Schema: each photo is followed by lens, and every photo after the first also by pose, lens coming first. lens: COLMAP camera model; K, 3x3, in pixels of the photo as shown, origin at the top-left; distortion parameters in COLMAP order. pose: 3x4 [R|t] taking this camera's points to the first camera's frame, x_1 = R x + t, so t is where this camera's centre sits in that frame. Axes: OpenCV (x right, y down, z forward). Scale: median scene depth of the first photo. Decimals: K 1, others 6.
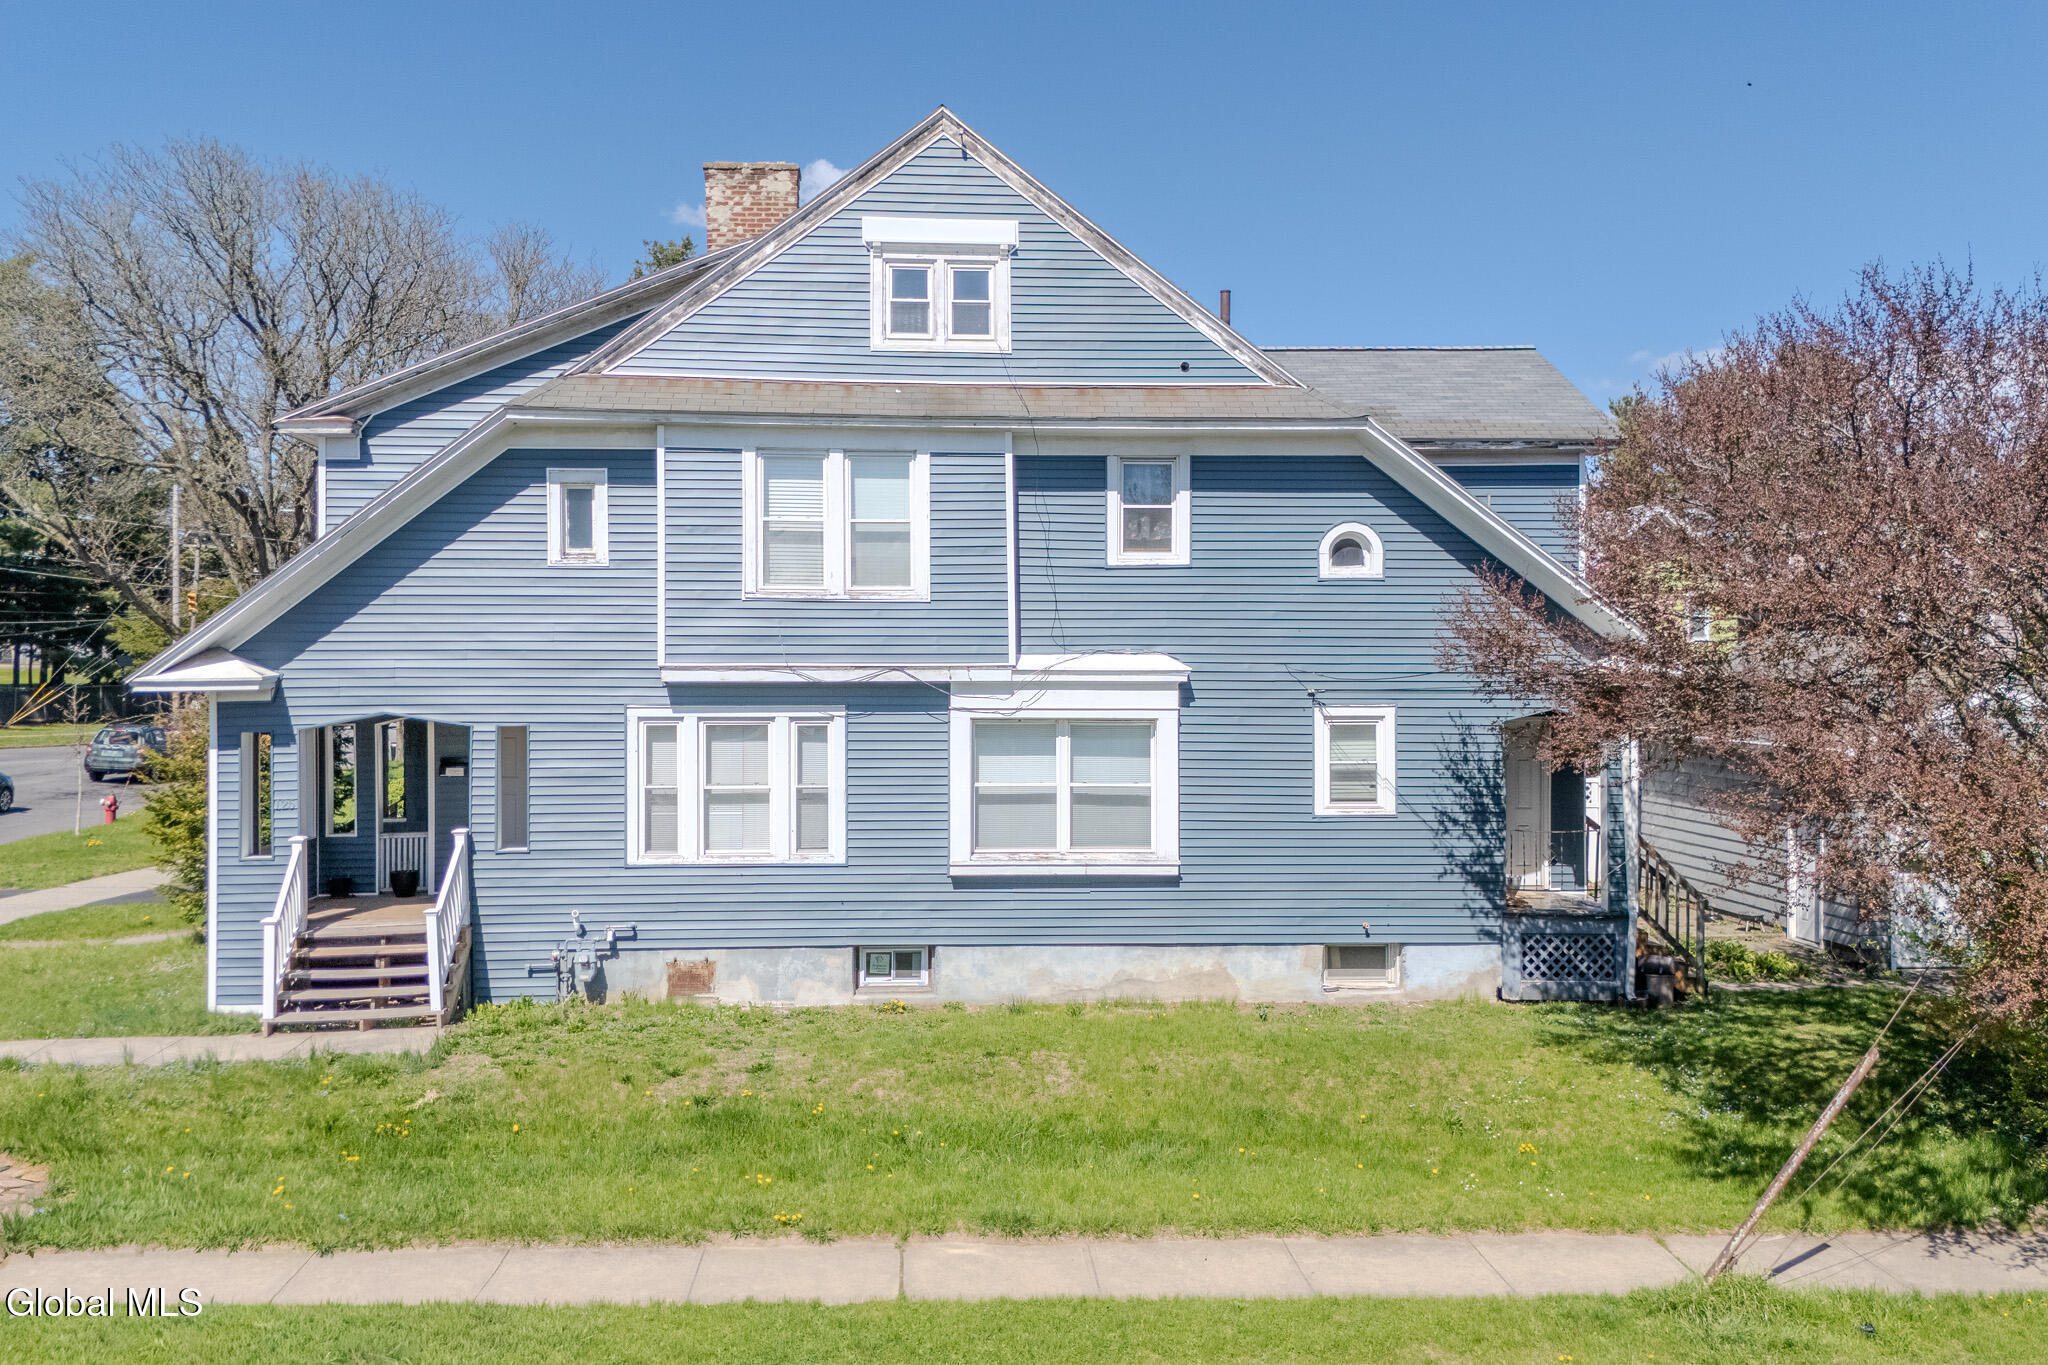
lens RADIAL K [[1783.5, 0, 1031.6], [0, 1783.5, 680.7], [0, 0, 1]] dist [0.077619, -0.085013]
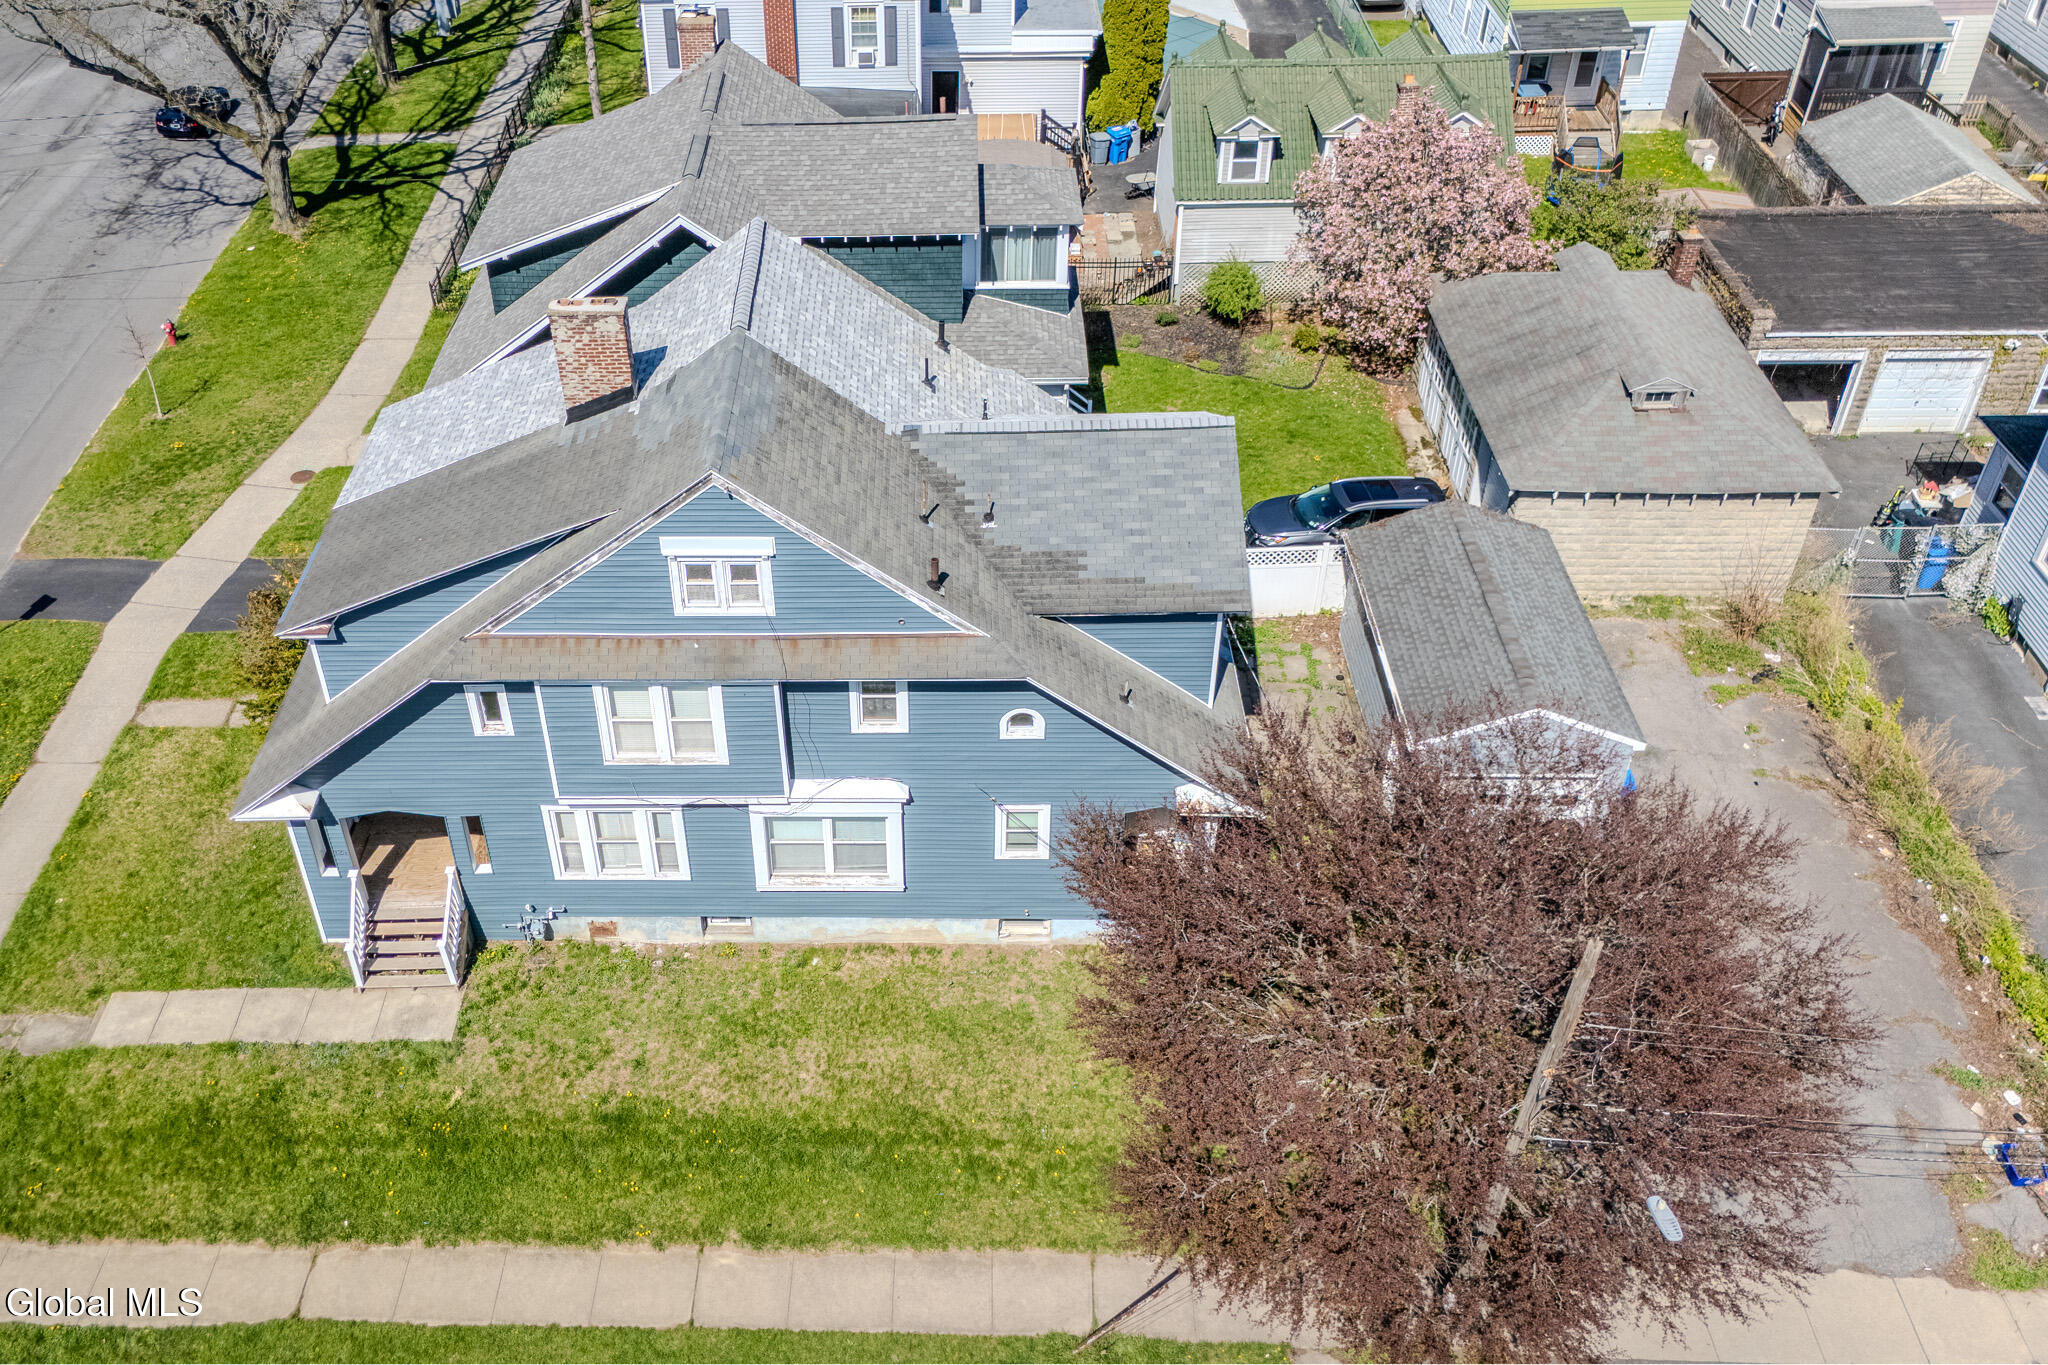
lens RADIAL K [[1783.5, 0, 888.4], [0, 1783.5, 668.8], [0, 0, 1]] dist [0.077619, -0.085013]
pose [[0.994189, 0.042883, -0.098743, 0.215407], [0.026546, 0.791250, 0.610916, -0.998742], [0.104328, -0.609987, 0.785513, -0.102516]]
